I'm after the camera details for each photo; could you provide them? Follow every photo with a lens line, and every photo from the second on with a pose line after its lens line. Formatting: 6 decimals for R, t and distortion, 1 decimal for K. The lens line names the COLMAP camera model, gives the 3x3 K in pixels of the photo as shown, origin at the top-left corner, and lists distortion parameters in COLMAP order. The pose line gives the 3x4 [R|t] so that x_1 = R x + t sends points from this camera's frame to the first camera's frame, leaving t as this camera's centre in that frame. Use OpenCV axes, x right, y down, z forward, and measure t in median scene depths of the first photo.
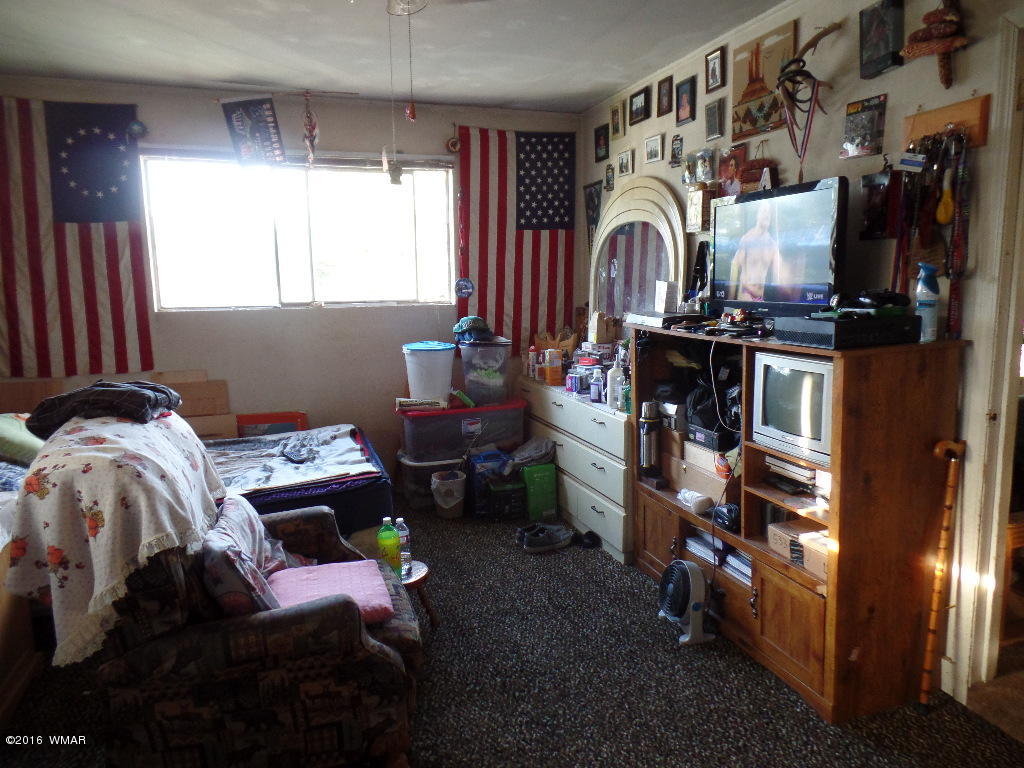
lens RADIAL K [[698.7, 0, 510.0], [0, 698.7, 384.1], [0, 0, 1]] dist [0.008659, -0.004317]
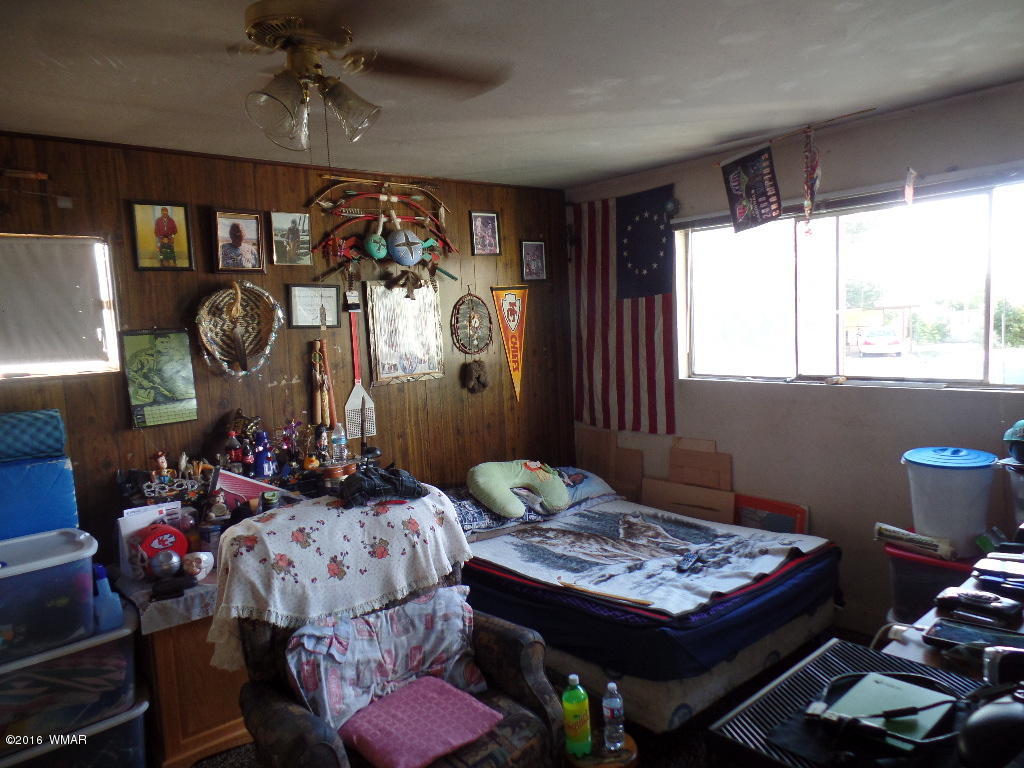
lens RADIAL K [[698.7, 0, 509.8], [0, 698.7, 380.9], [0, 0, 1]] dist [0.008659, -0.004317]
pose [[0.386099, 0.072717, -0.919587, 0.356272], [-0.094626, 0.994751, 0.038931, -0.121416], [0.917591, 0.071985, 0.390953, 0.384018]]
